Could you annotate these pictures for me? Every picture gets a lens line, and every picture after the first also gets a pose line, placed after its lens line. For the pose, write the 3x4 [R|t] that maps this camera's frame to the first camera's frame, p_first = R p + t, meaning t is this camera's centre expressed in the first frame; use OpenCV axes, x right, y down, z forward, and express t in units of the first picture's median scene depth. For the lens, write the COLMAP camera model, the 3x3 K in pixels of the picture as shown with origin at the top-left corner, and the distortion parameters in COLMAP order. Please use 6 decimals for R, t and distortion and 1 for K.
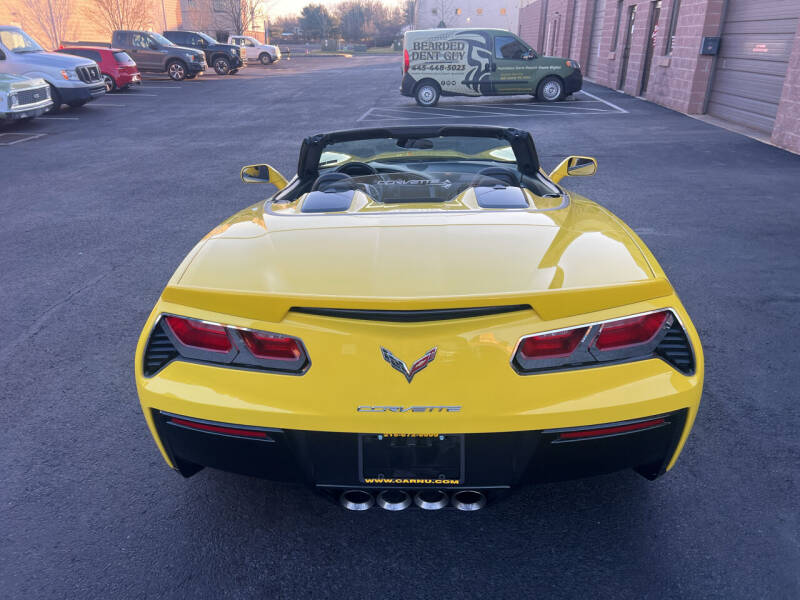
lens RADIAL K [[598.4, 0, 381.6], [0, 598.4, 300.2], [0, 0, 1]] dist [0.052947, -0.063333]
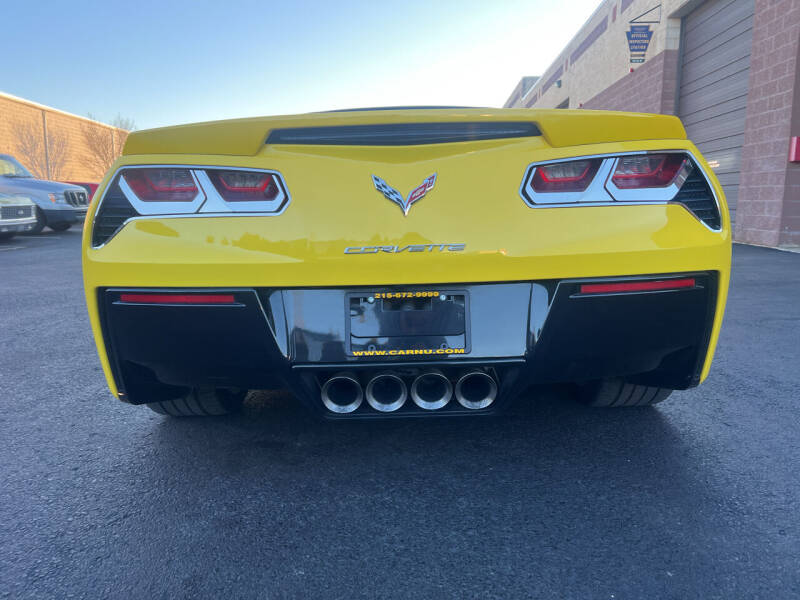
lens RADIAL K [[600.6, 0, 391.9], [0, 600.6, 295.0], [0, 0, 1]] dist [0.052065, -0.061443]
pose [[0.998727, 0.001854, 0.050405, -0.013114], [0.010834, 0.968114, -0.250276, 0.378609], [-0.049262, 0.250503, 0.966862, 0.154169]]
